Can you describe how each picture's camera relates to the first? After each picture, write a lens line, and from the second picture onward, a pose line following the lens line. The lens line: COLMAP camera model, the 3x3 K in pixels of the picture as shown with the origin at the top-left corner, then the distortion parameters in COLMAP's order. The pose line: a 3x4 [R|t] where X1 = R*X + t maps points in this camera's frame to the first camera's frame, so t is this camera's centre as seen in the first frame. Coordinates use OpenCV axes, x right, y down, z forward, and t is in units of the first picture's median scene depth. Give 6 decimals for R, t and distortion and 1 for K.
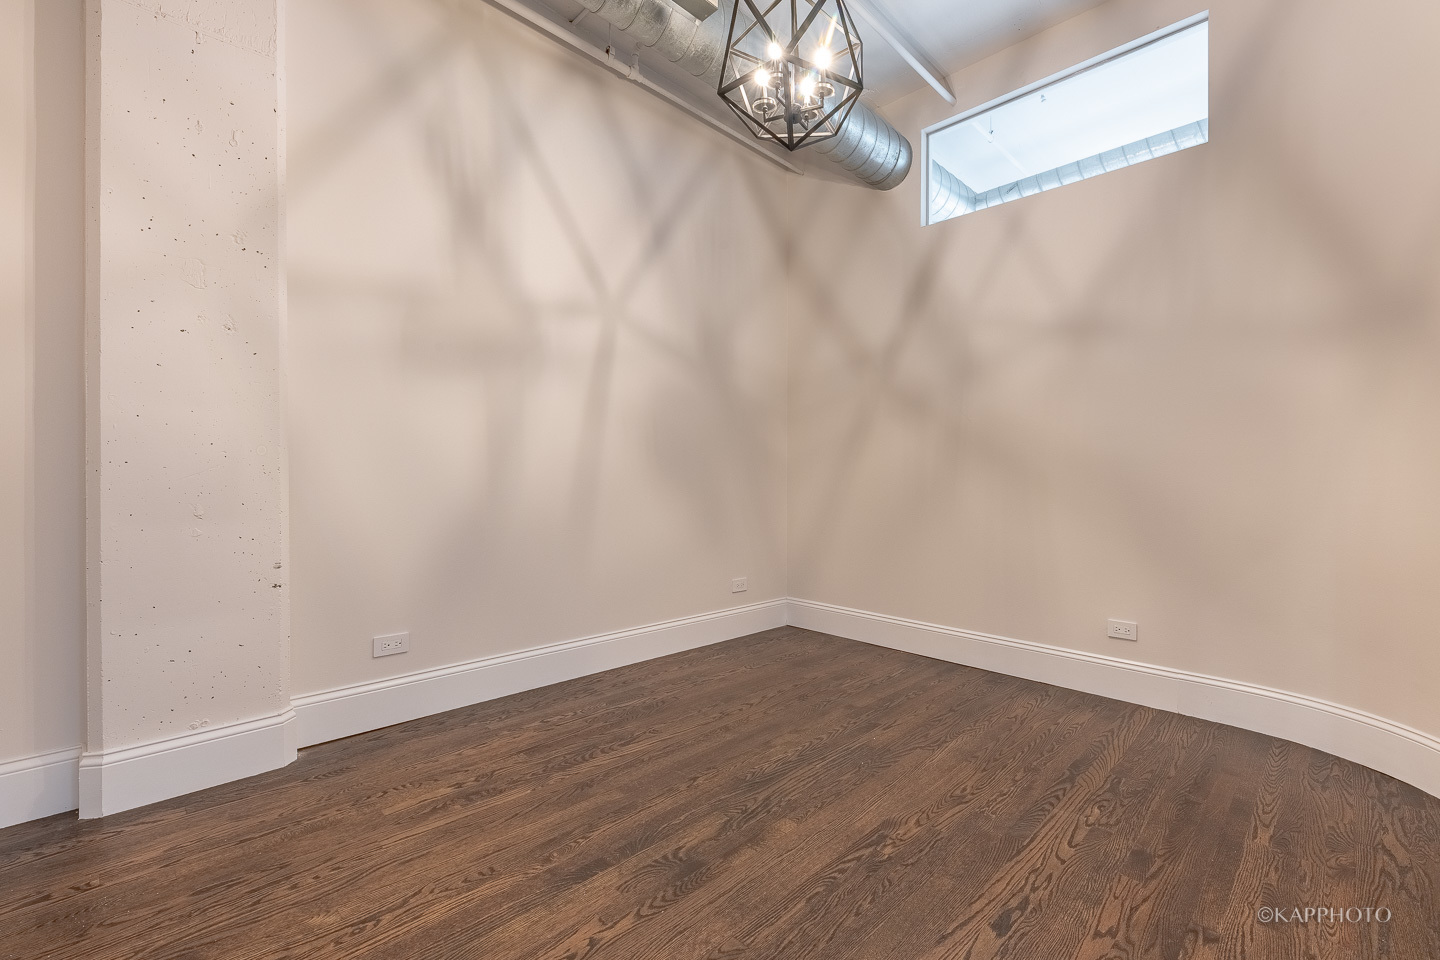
lens RADIAL K [[582.9, 0, 721.3], [0, 582.9, 478.8], [0, 0, 1]] dist [0.000678, 0.000043]
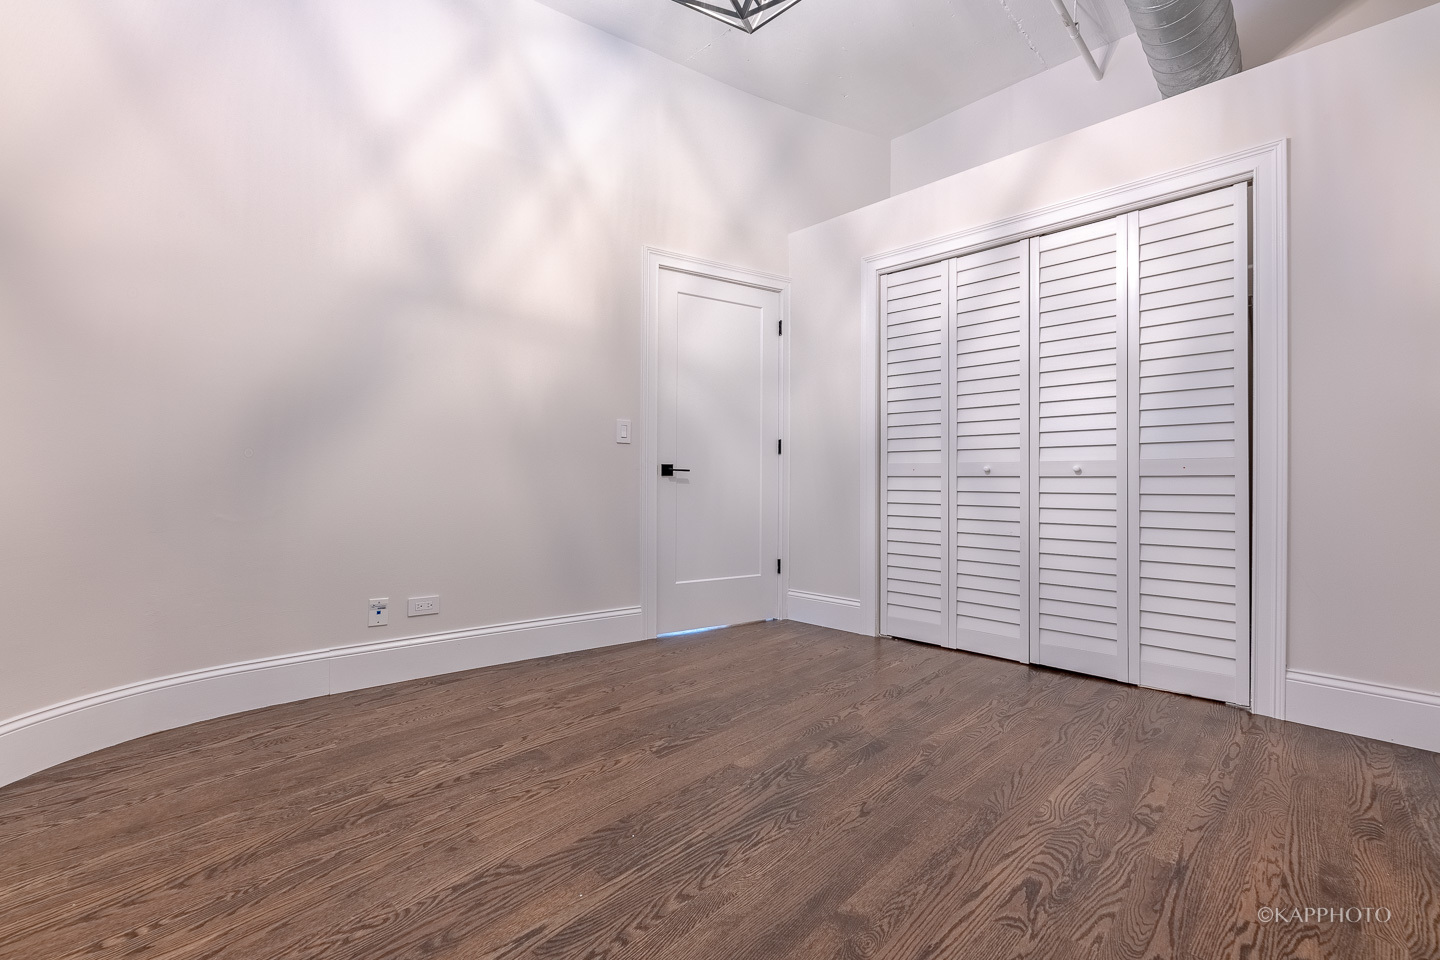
lens RADIAL K [[582.9, 0, 718.6], [0, 582.9, 476.7], [0, 0, 1]] dist [0.000678, 0.000043]
pose [[-0.997441, -0.000567, -0.071487, 0.222046], [-0.000828, 0.999993, 0.003623, 0.078017], [0.071484, 0.003673, -0.997435, 1.948427]]
